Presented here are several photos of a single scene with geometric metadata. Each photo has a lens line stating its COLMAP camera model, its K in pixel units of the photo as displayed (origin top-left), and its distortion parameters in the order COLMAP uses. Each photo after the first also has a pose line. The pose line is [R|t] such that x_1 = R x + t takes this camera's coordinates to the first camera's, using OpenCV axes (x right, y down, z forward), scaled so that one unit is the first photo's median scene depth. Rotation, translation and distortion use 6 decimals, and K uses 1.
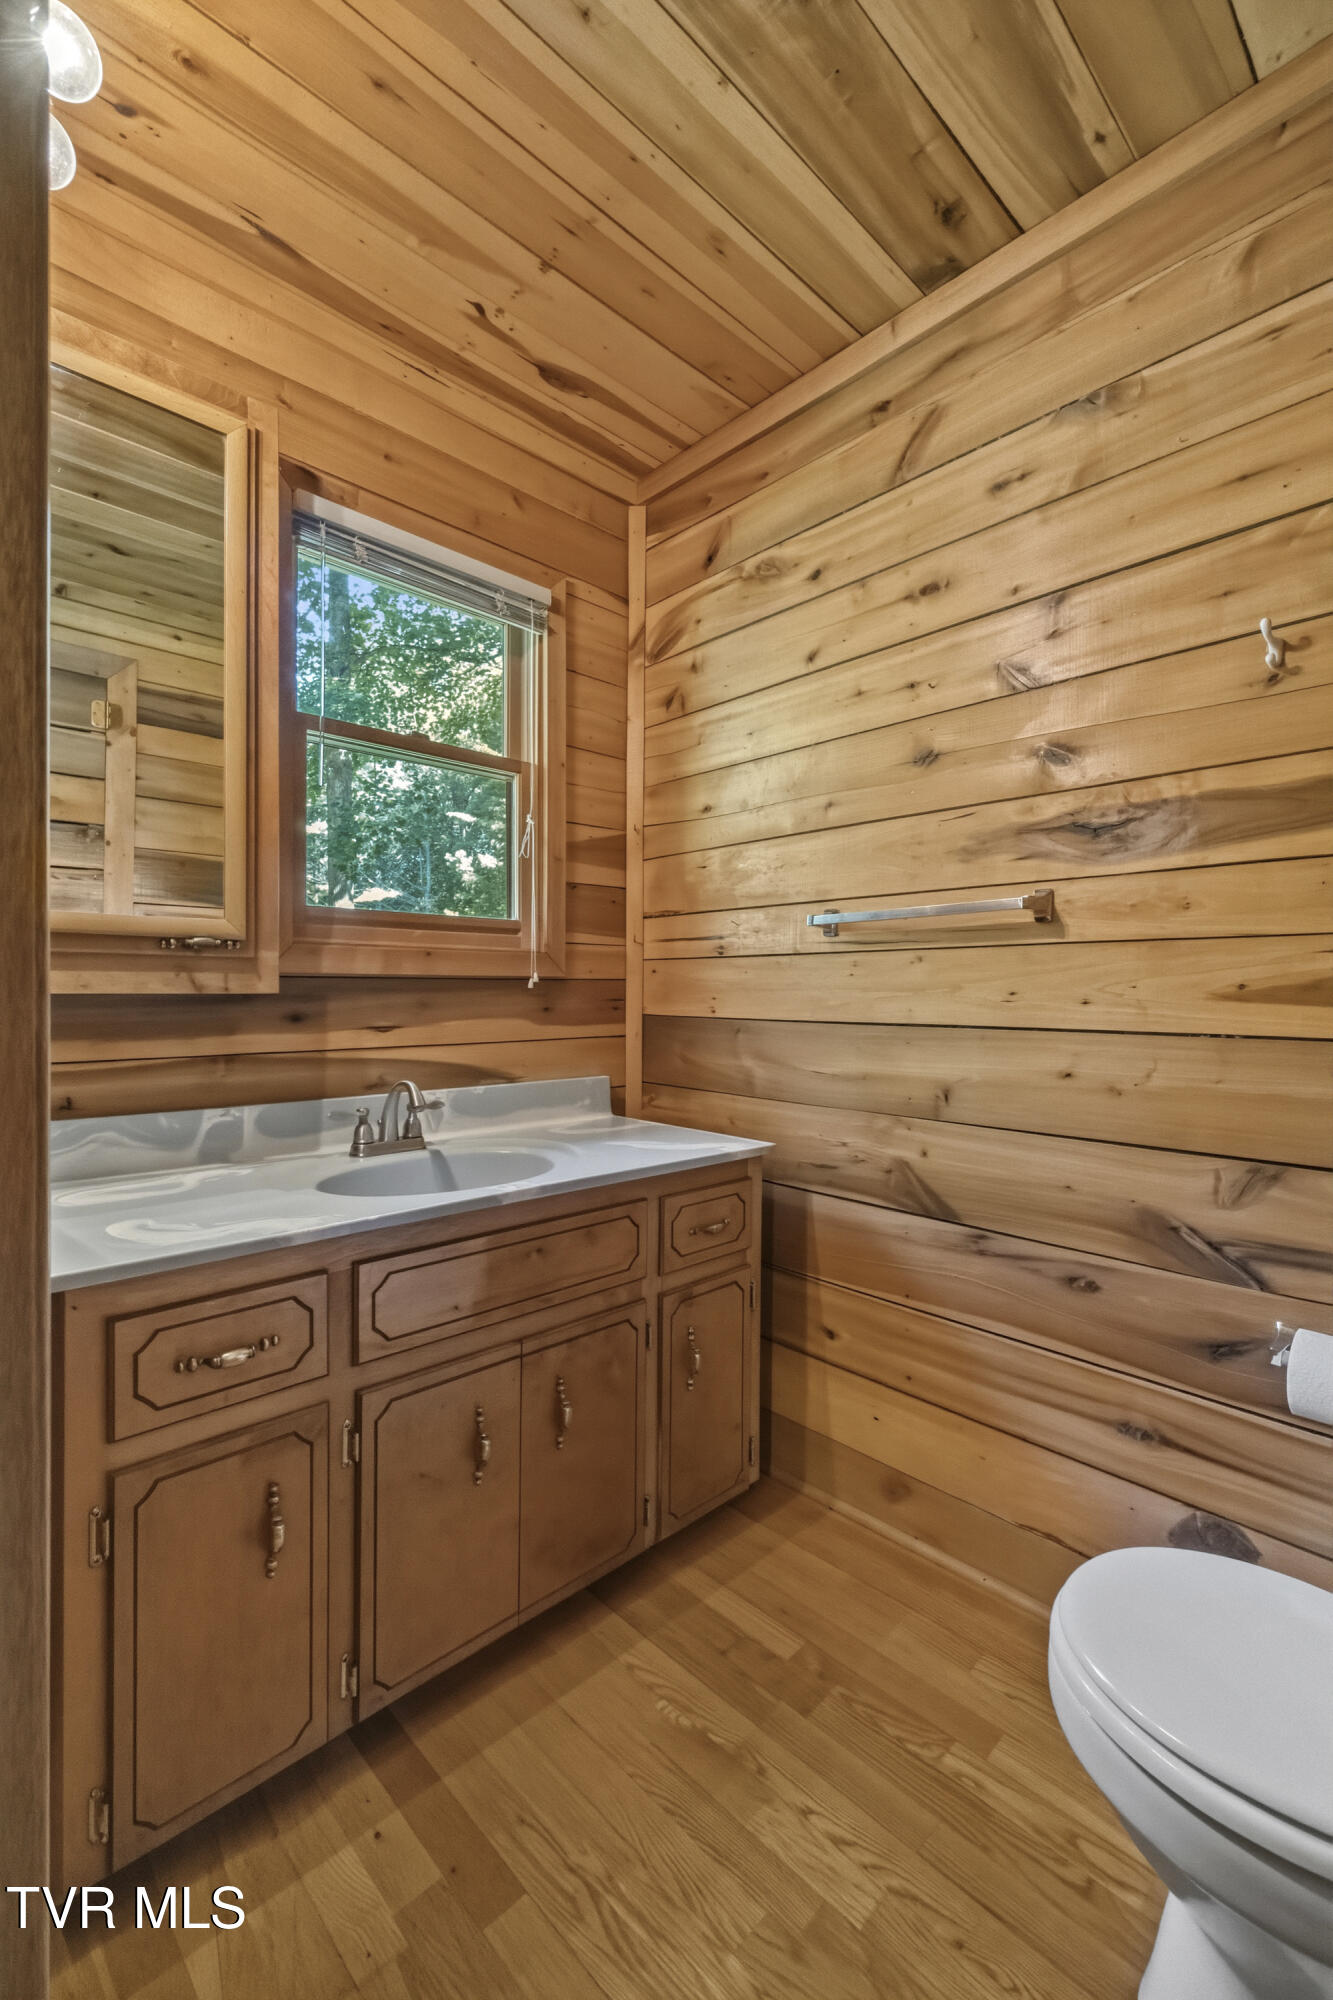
lens RADIAL K [[868.3, 0, 652.0], [0, 868.3, 994.4], [0, 0, 1]] dist [-0.002188, 0.000481]
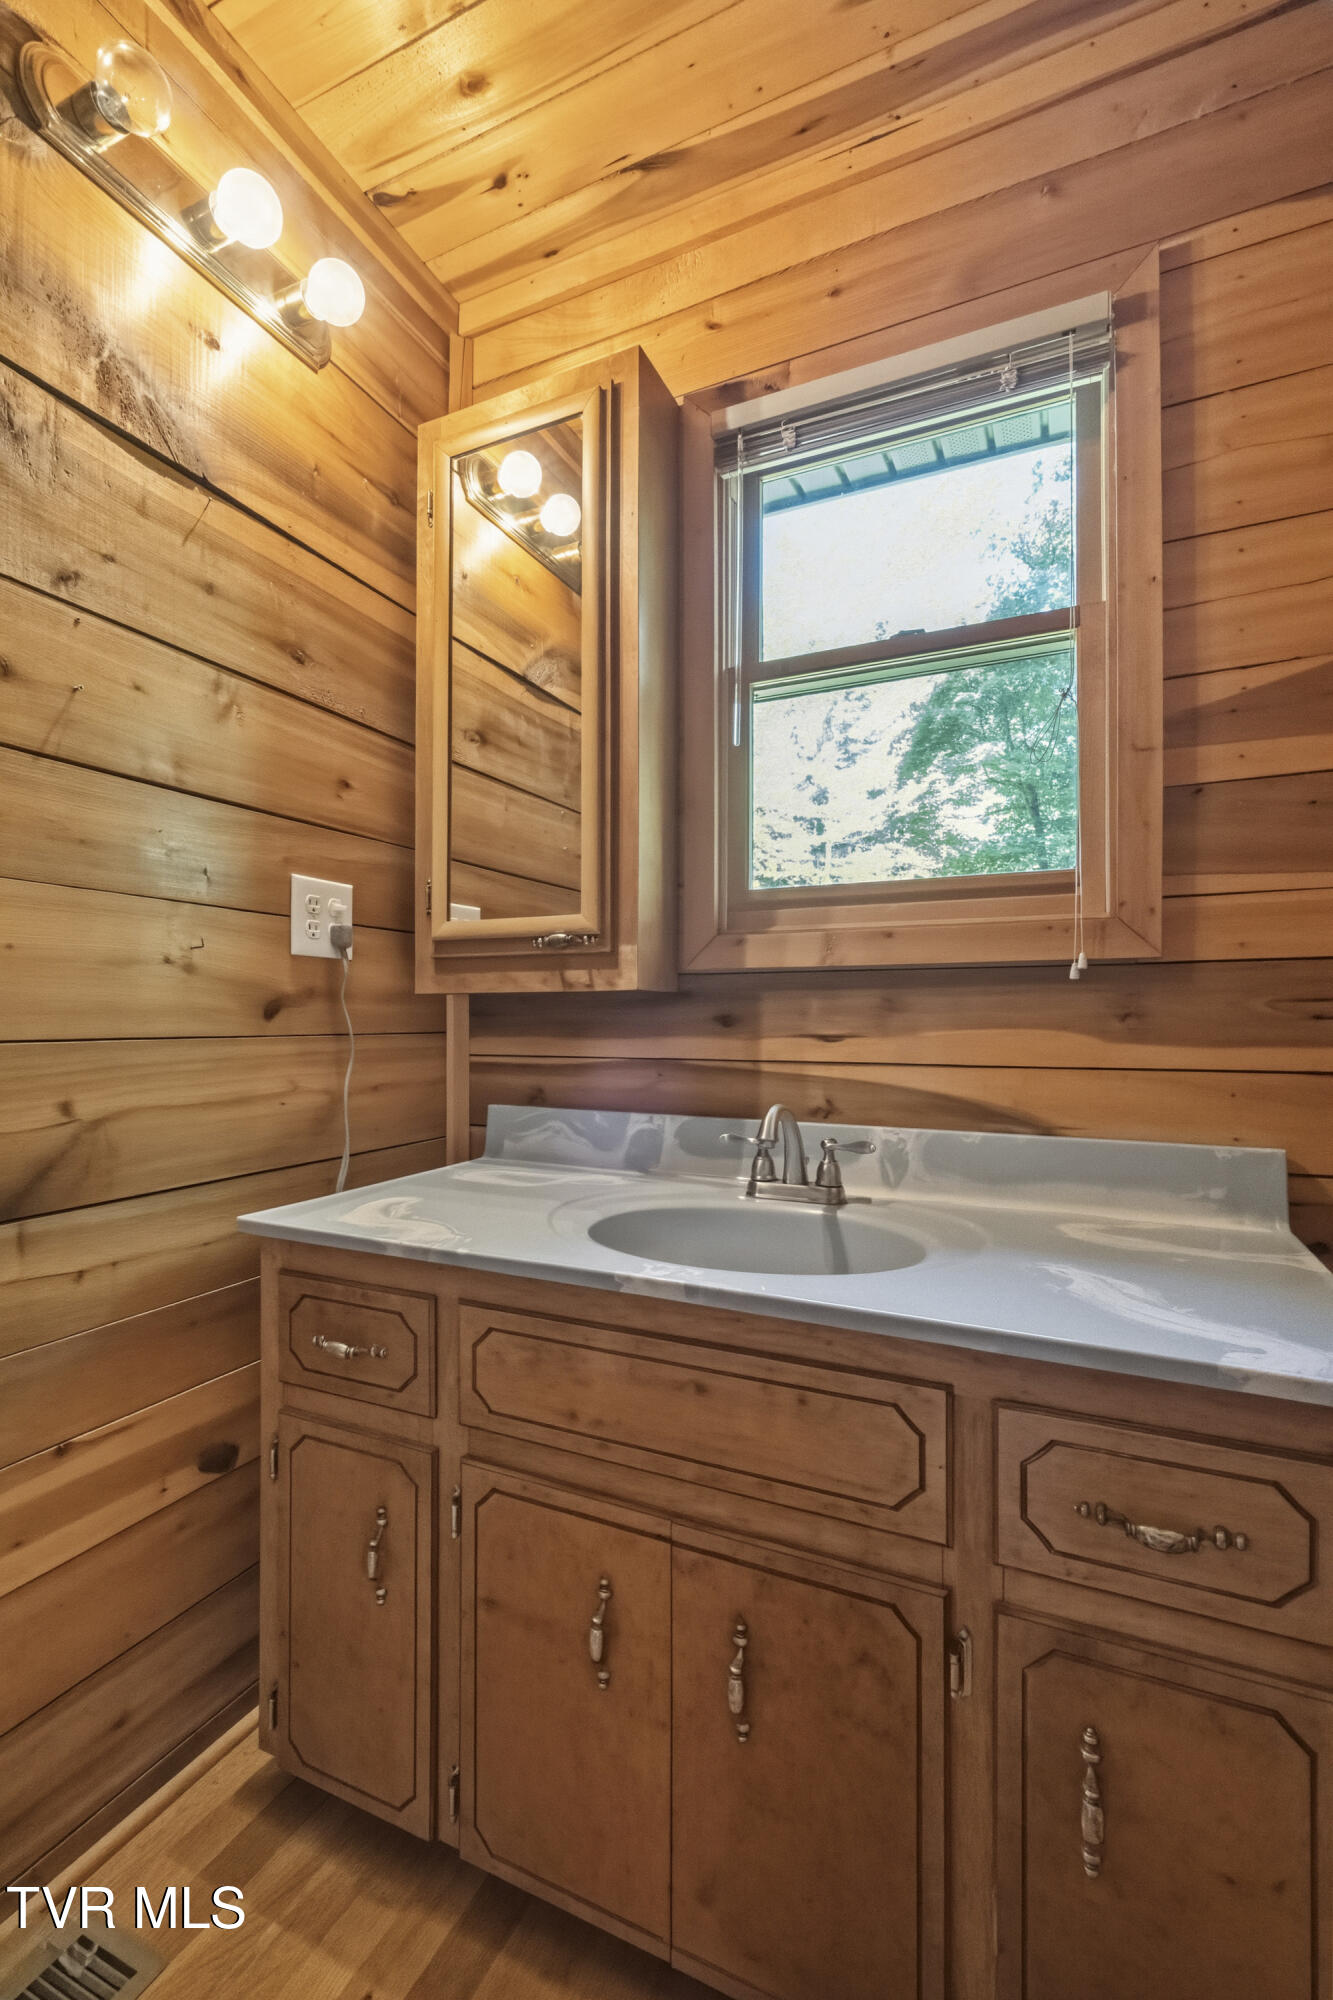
lens RADIAL K [[868.3, 0, 663.9], [0, 868.3, 1008.8], [0, 0, 1]] dist [-0.002188, 0.000481]
pose [[0.371397, -0.008594, -0.928434, 0.357072], [-0.004022, 0.999933, -0.010865, 0.023720], [0.928466, 0.007770, 0.371337, 0.601400]]
